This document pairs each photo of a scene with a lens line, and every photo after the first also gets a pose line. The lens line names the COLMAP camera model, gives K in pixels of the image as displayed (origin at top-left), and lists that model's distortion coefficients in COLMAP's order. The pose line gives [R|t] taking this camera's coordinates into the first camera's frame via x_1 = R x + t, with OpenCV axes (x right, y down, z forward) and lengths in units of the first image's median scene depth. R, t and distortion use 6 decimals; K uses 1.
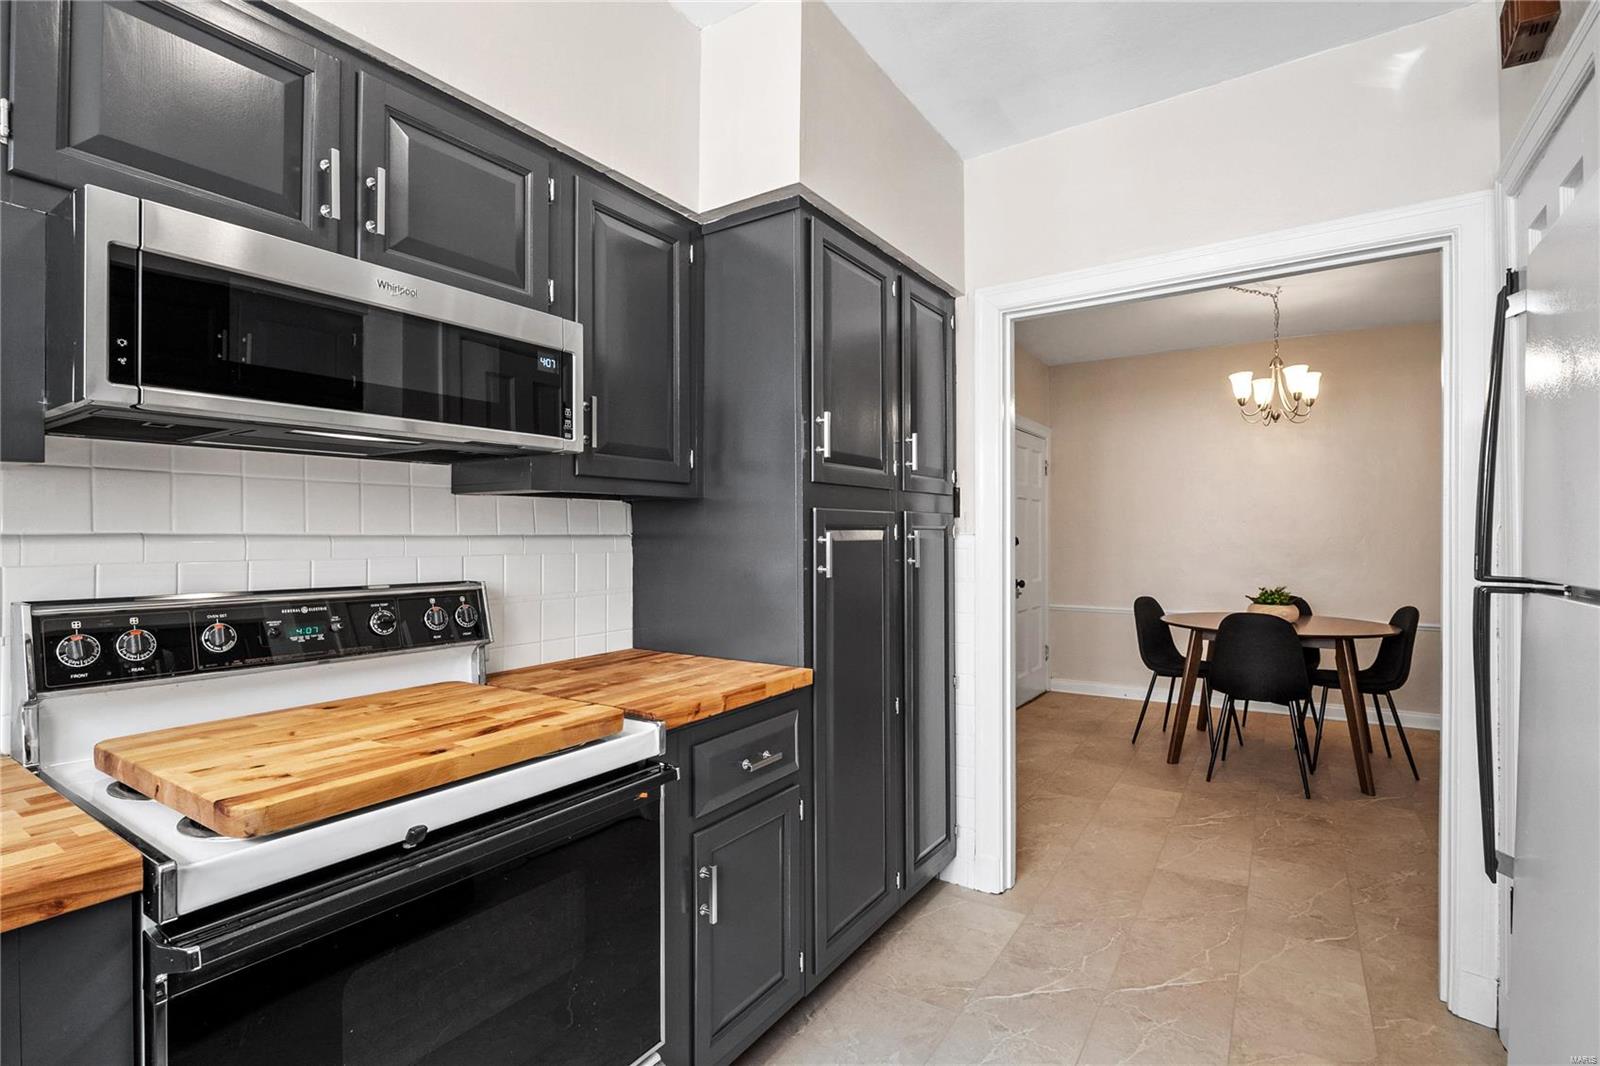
lens RADIAL K [[750.1, 0, 807.9], [0, 750.1, 528.8], [0, 0, 1]] dist [-0.001333, -0.007947]
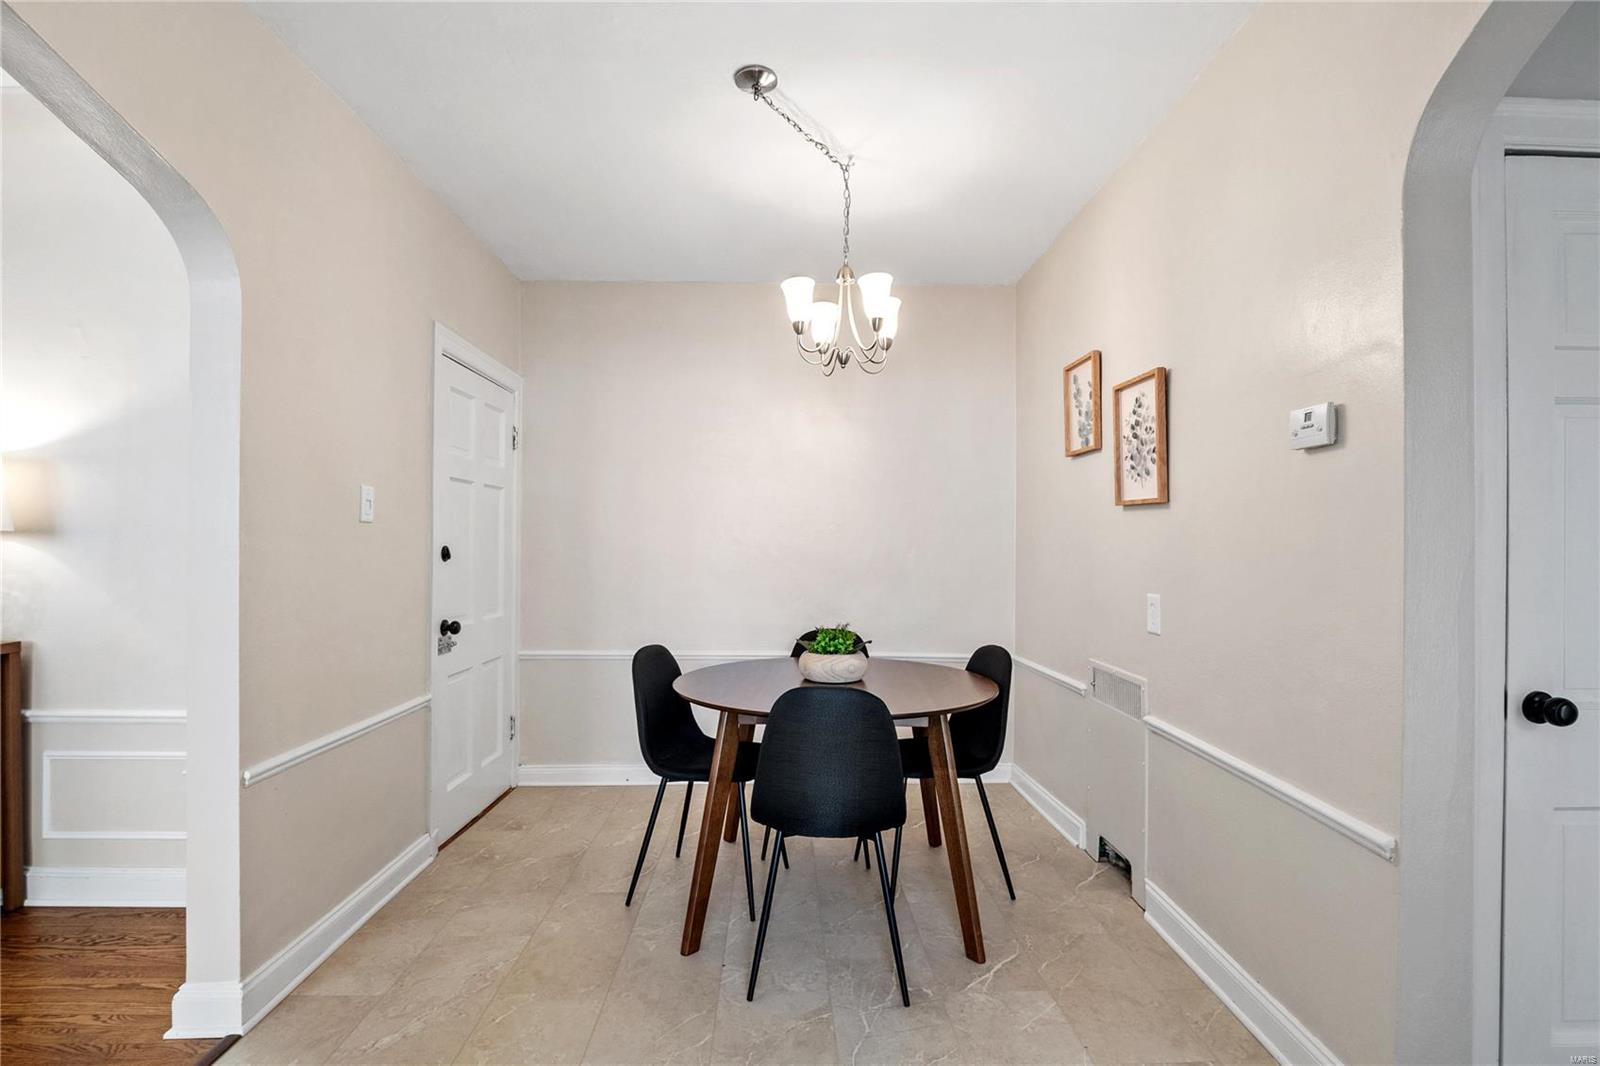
lens RADIAL K [[736.8, 0, 803.4], [0, 736.8, 542.0], [0, 0, 1]] dist [-0.000196, -0.007703]
pose [[0.824920, 0.008019, 0.565192, 0.241203], [-0.011264, 0.999934, 0.002254, 0.004727], [-0.565137, -0.008226, 0.824956, 0.496080]]
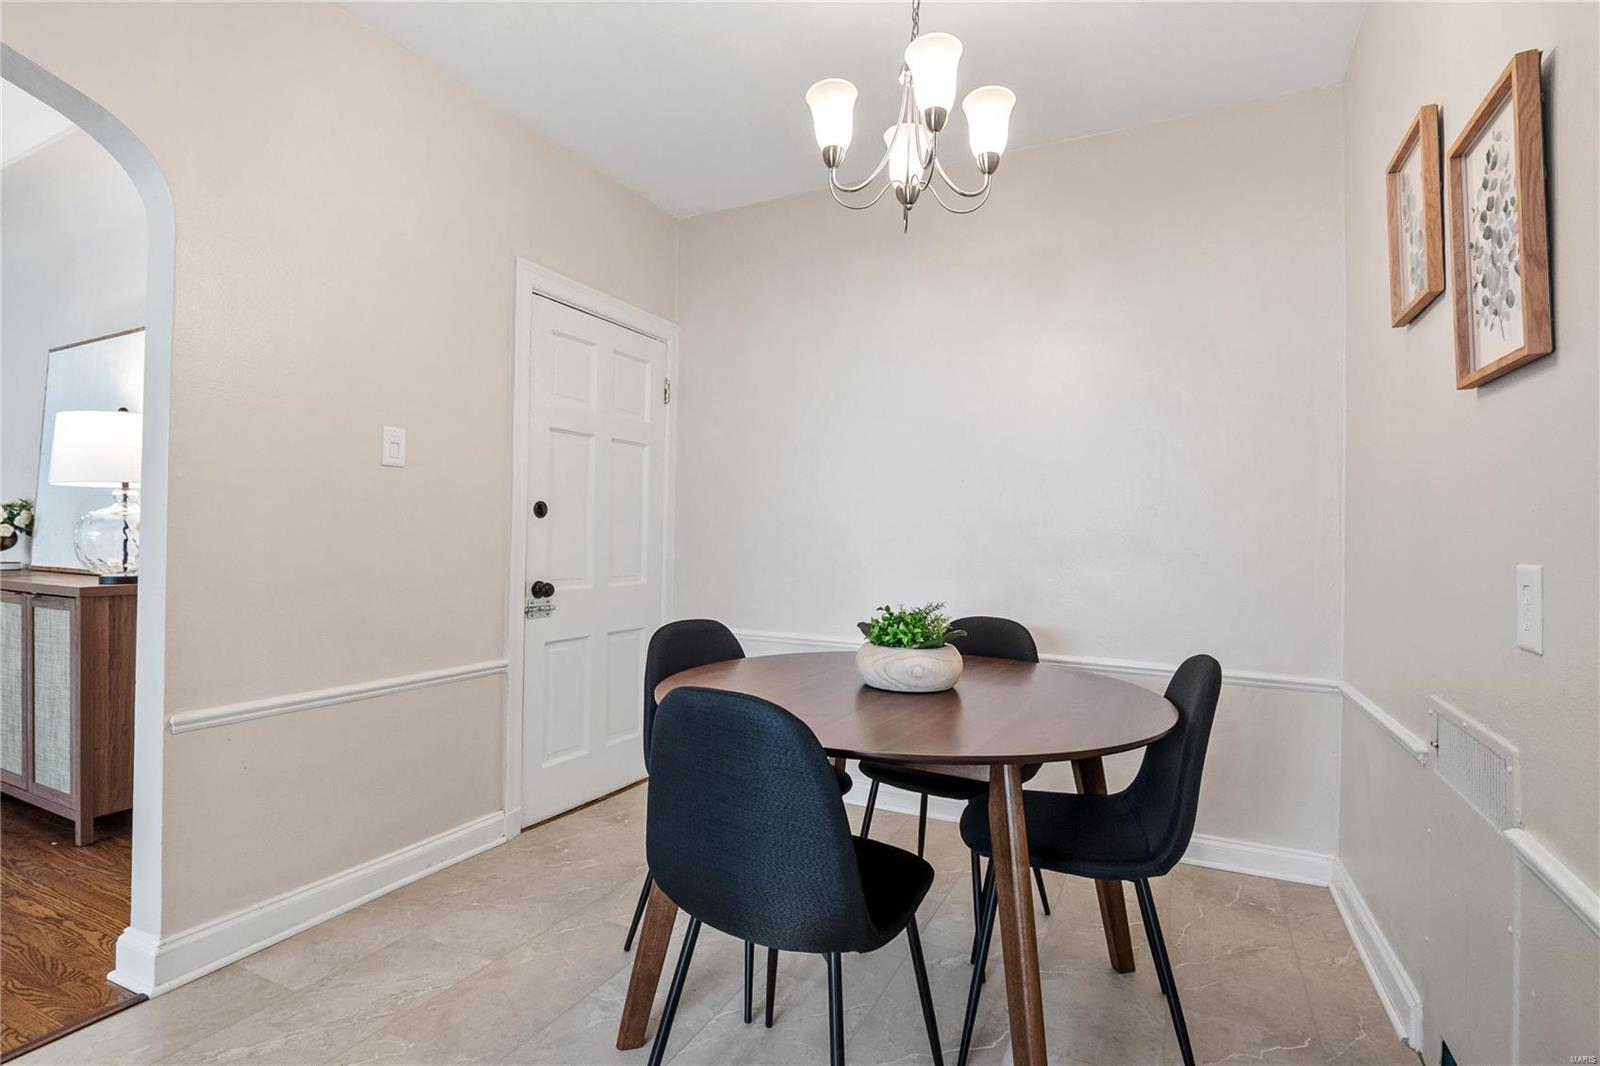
lens RADIAL K [[750.1, 0, 807.9], [0, 750.1, 528.8], [0, 0, 1]] dist [-0.001333, -0.007947]
pose [[0.993374, 0.013232, 0.114160, 0.515125], [-0.013229, 0.999912, -0.000787, 0.035629], [-0.114161, -0.000729, 0.993462, 0.584638]]
